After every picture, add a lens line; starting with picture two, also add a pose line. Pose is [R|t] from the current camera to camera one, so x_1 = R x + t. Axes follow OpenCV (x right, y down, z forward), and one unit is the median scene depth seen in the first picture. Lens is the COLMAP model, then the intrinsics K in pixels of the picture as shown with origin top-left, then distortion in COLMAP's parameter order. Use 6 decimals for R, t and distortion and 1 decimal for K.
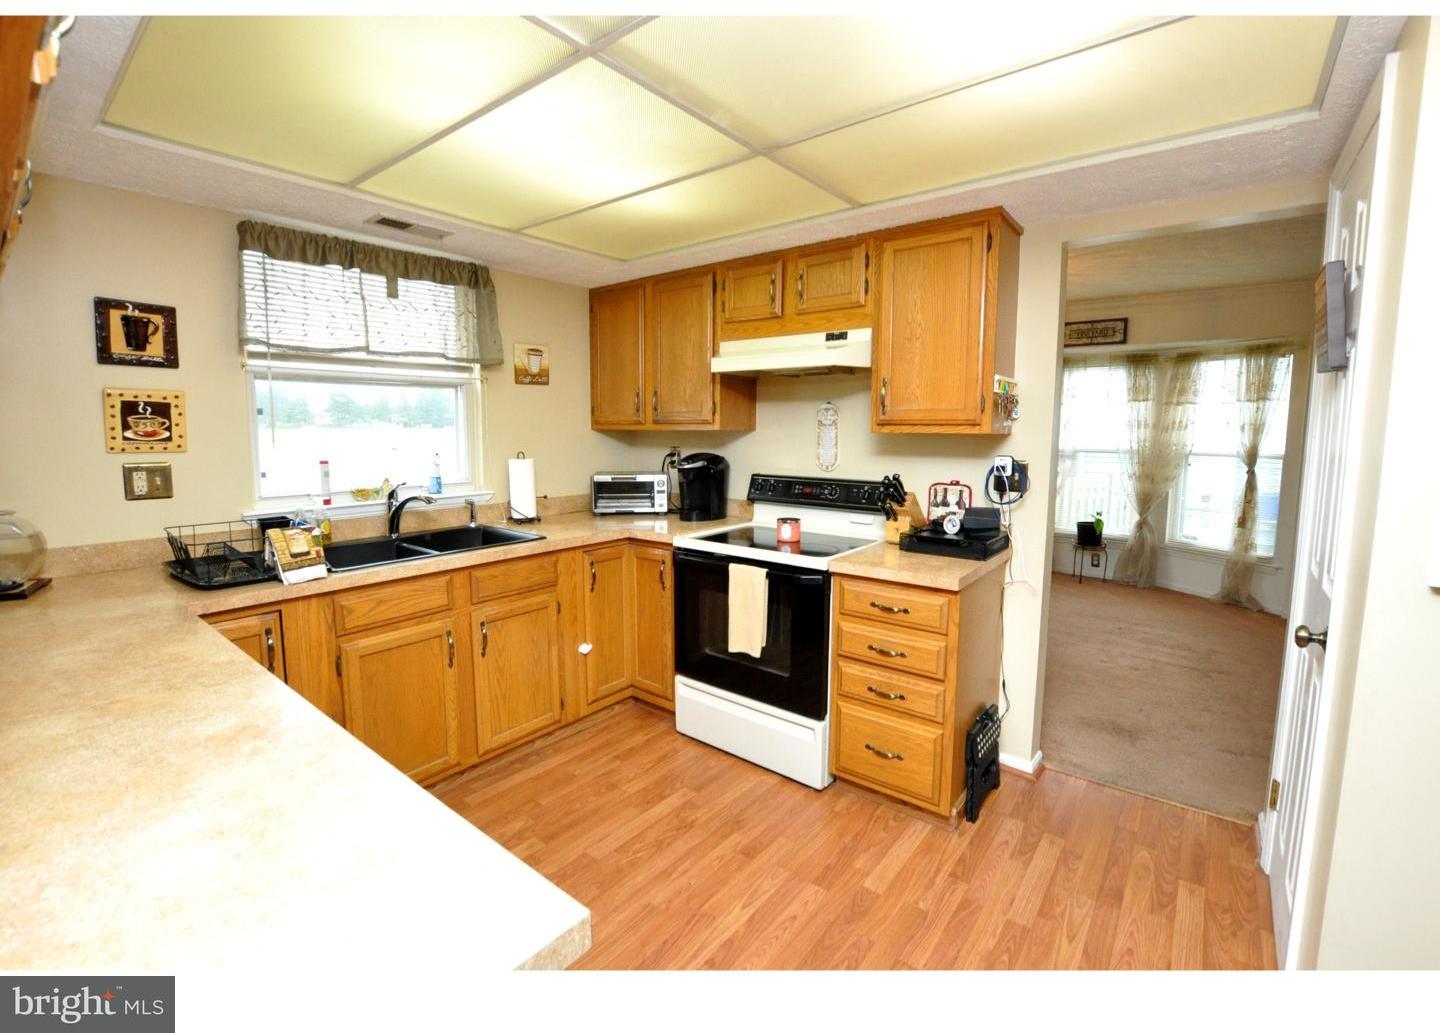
lens RADIAL K [[629.0, 0, 716.7], [0, 629.0, 495.3], [0, 0, 1]] dist [-0.000860, -0.000025]
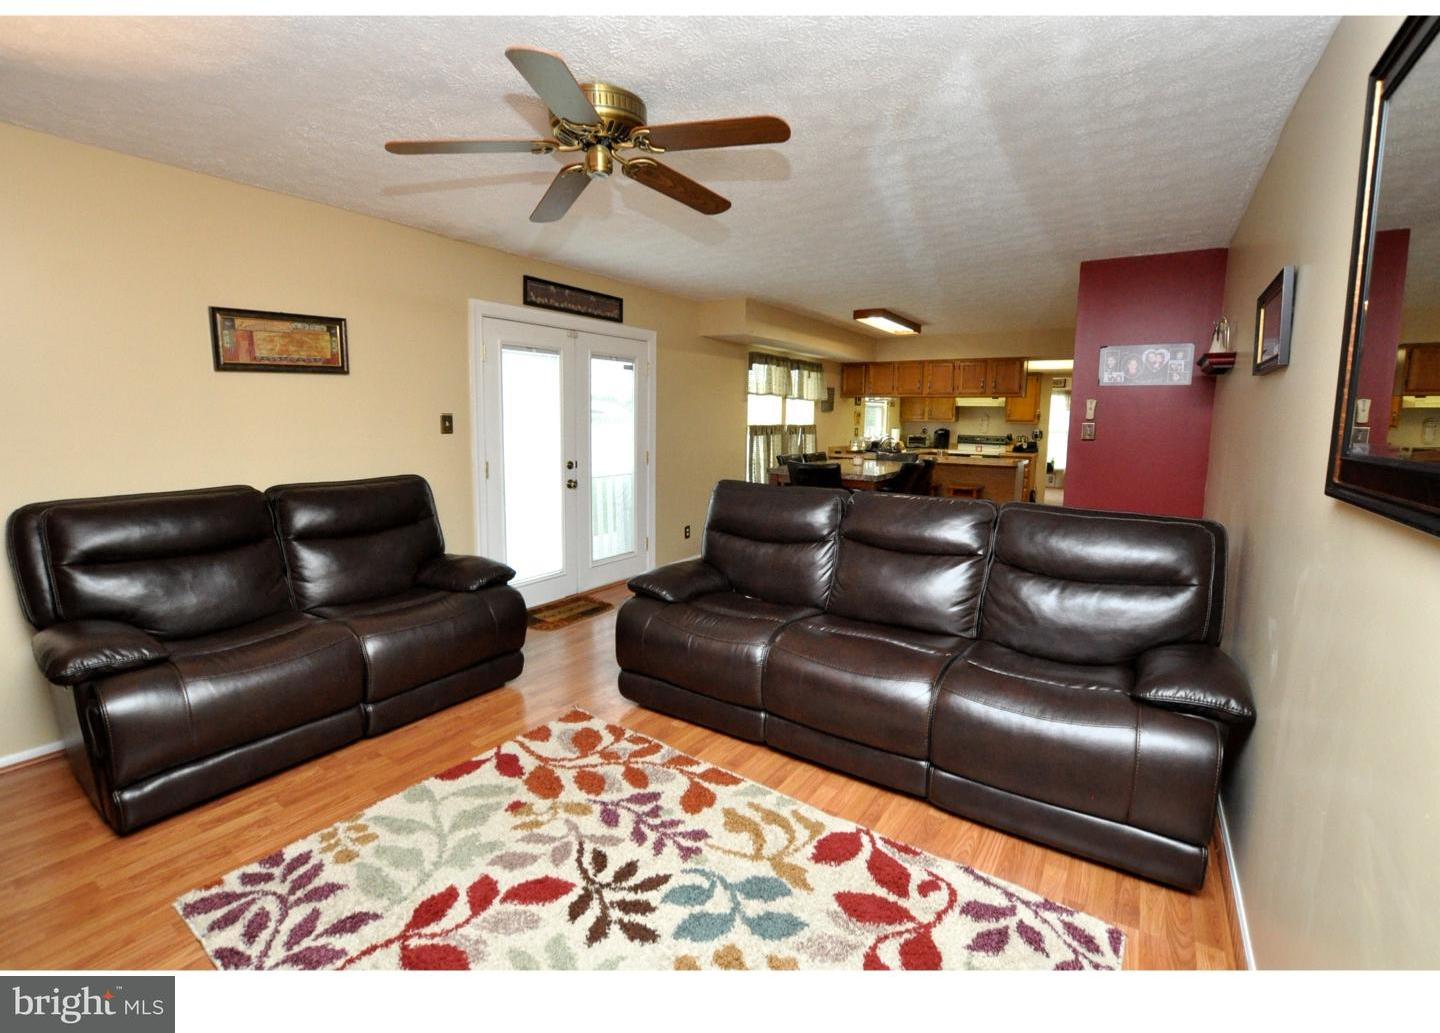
lens RADIAL K [[629.0, 0, 716.7], [0, 629.0, 495.3], [0, 0, 1]] dist [-0.000860, -0.000025]
pose [[0.996568, 0.004123, 0.082672, -1.499192], [-0.005299, 0.999888, 0.014008, 0.246485], [-0.082605, -0.014398, 0.996478, -2.223958]]
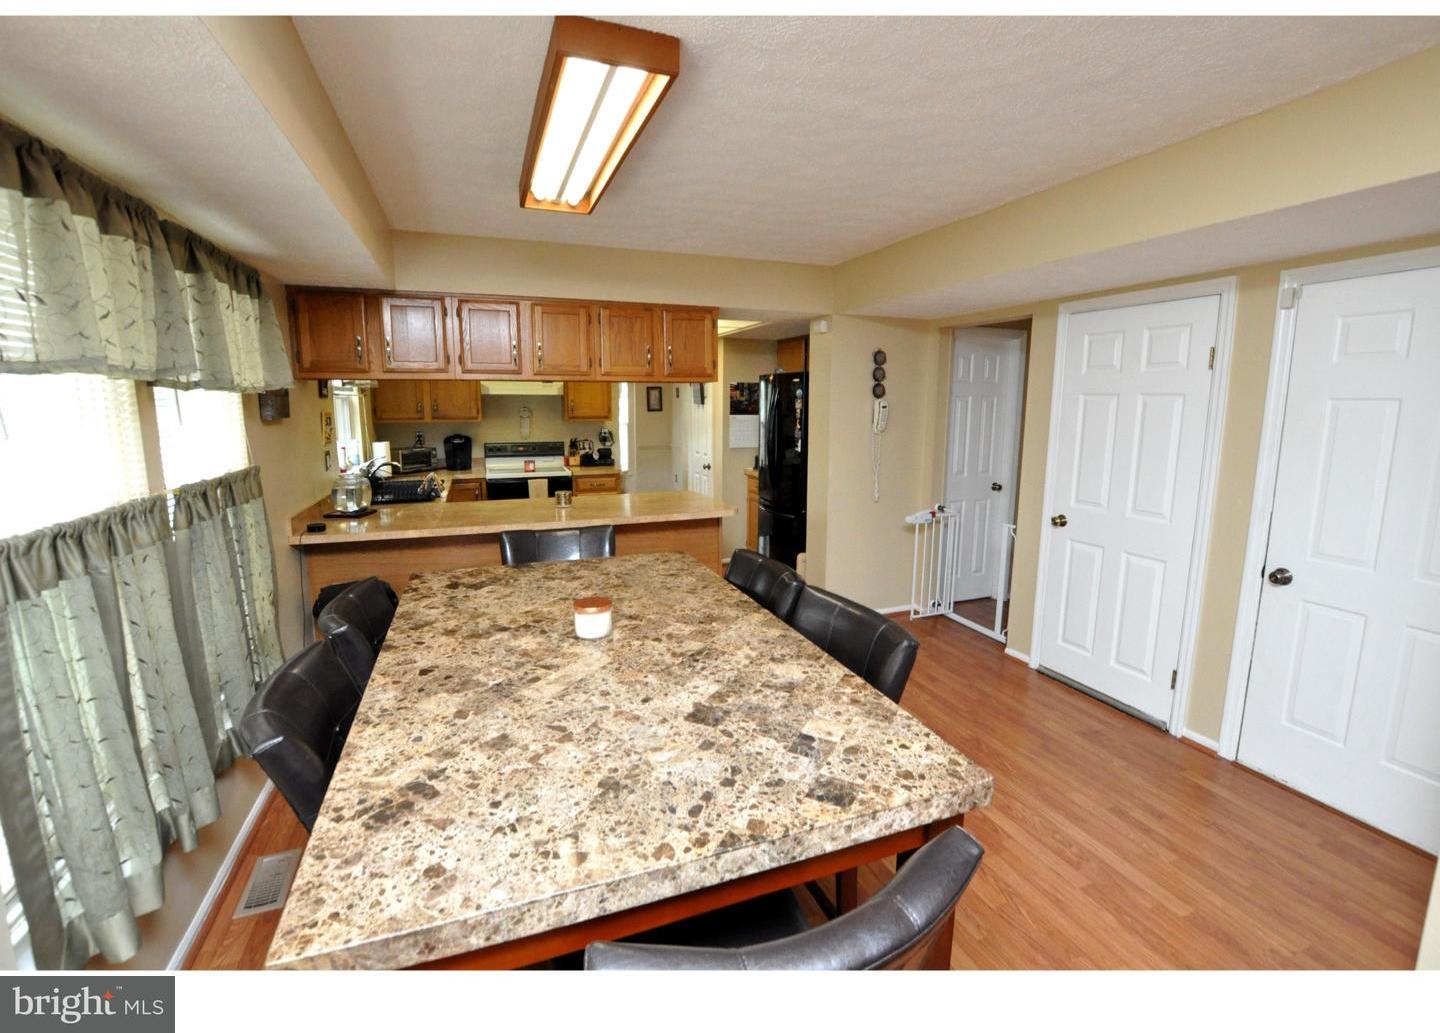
lens RADIAL K [[629.0, 0, 716.7], [0, 629.0, 495.3], [0, 0, 1]] dist [-0.000860, -0.000025]
pose [[0.506429, -0.130985, 0.852275, -1.287115], [0.095358, 0.990840, 0.095618, 0.005950], [-0.856992, 0.032848, 0.514281, -0.614467]]
